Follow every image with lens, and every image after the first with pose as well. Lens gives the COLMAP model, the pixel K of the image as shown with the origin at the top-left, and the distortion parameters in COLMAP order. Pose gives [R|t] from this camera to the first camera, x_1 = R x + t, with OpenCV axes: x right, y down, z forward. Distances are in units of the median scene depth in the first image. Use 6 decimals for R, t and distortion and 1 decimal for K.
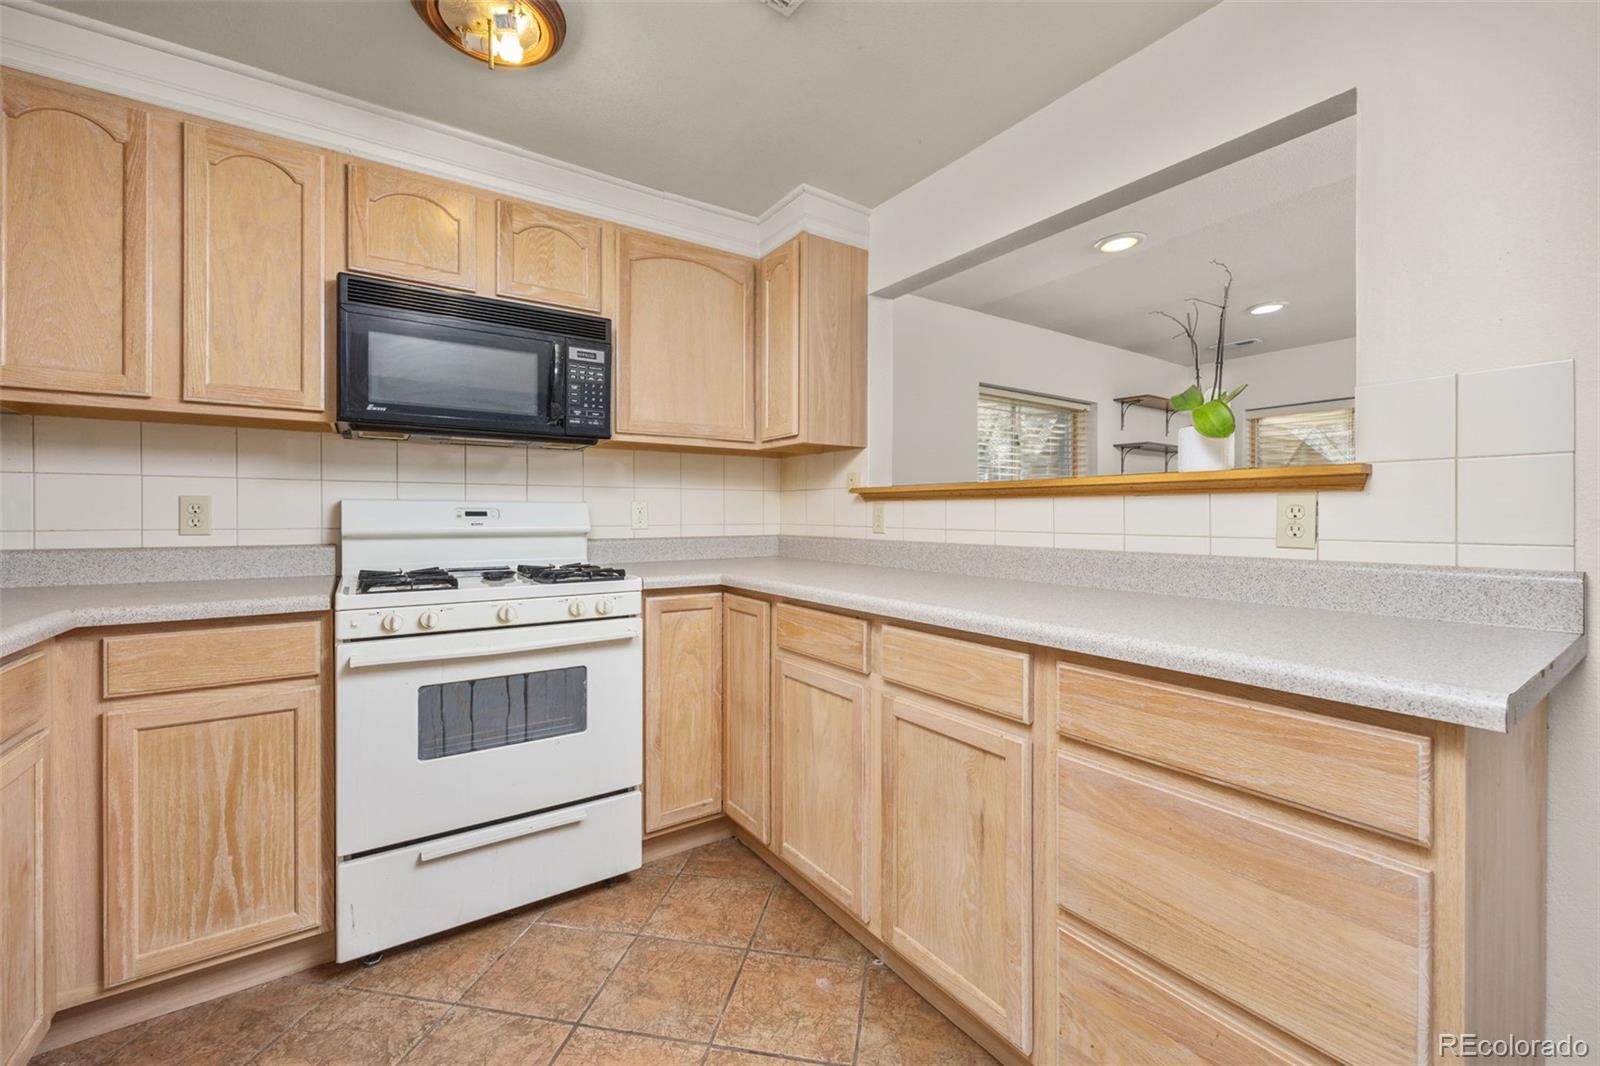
lens RADIAL K [[645.6, 0, 802.8], [0, 645.6, 517.3], [0, 0, 1]] dist [-0.001653, -0.000104]
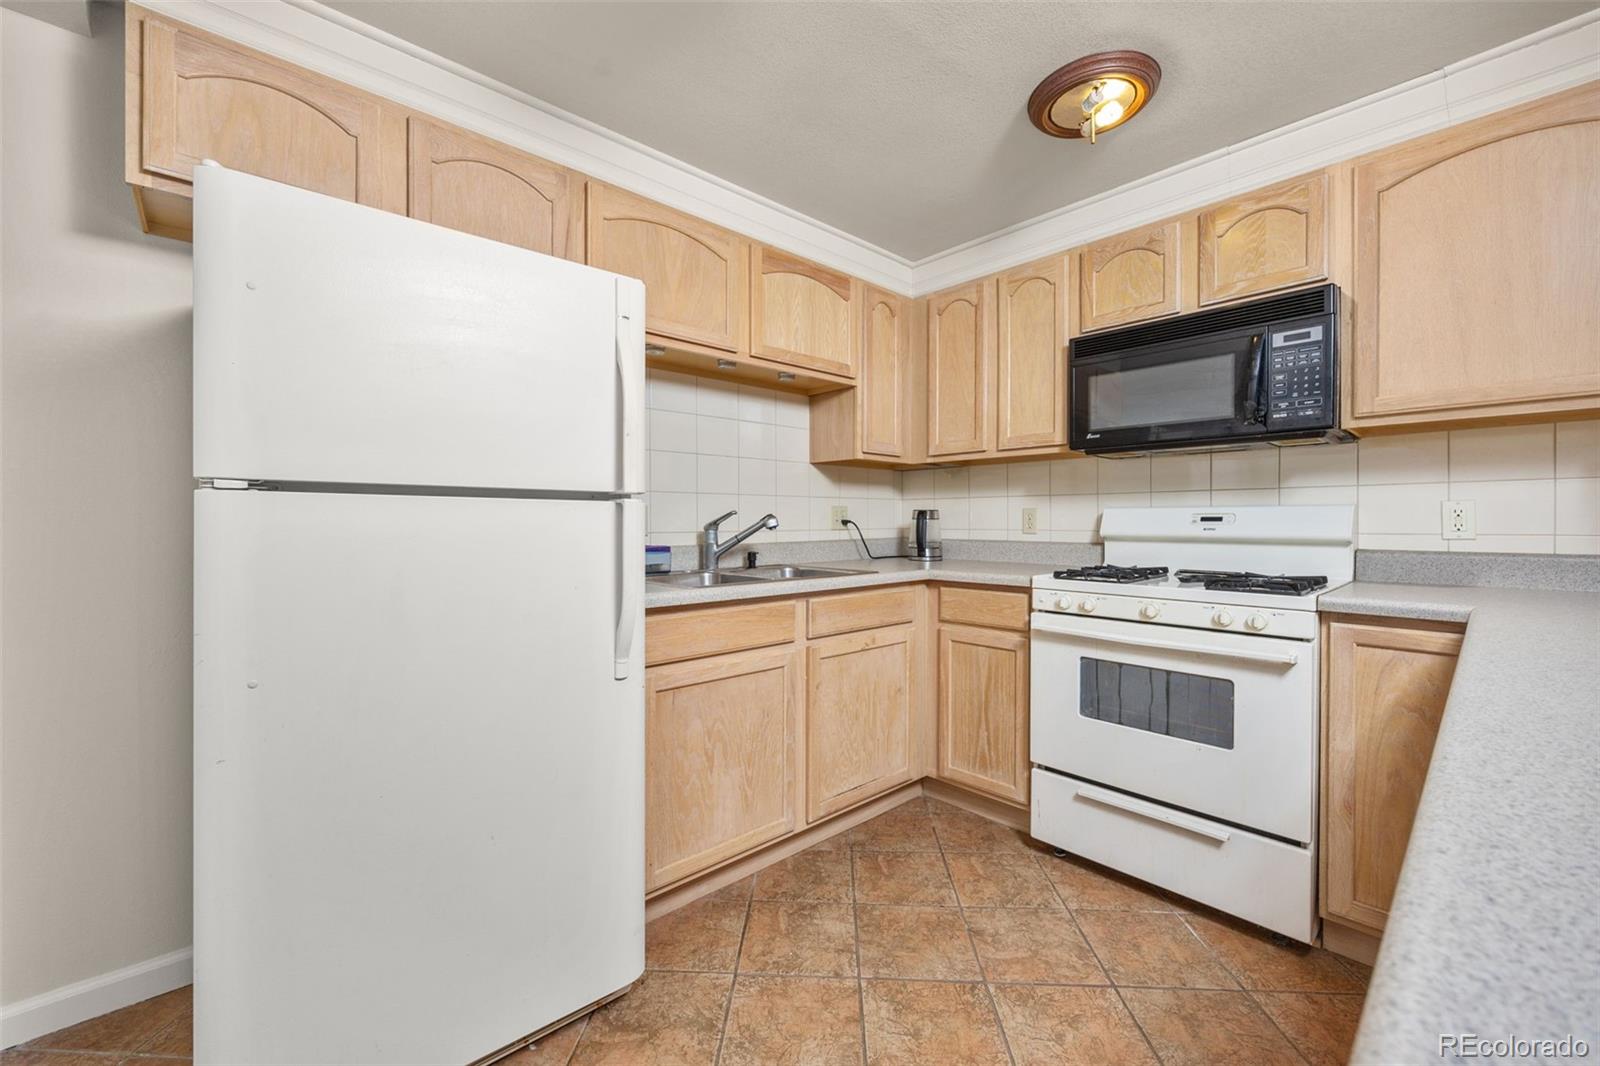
lens RADIAL K [[643.1, 0, 800.9], [0, 643.1, 527.2], [0, 0, 1]] dist [-0.001340, 0.000134]
pose [[0.136819, 0.008616, -0.990559, 0.516103], [-0.002668, 0.999962, 0.008329, 0.000801], [0.990593, 0.001503, 0.136836, 0.258049]]
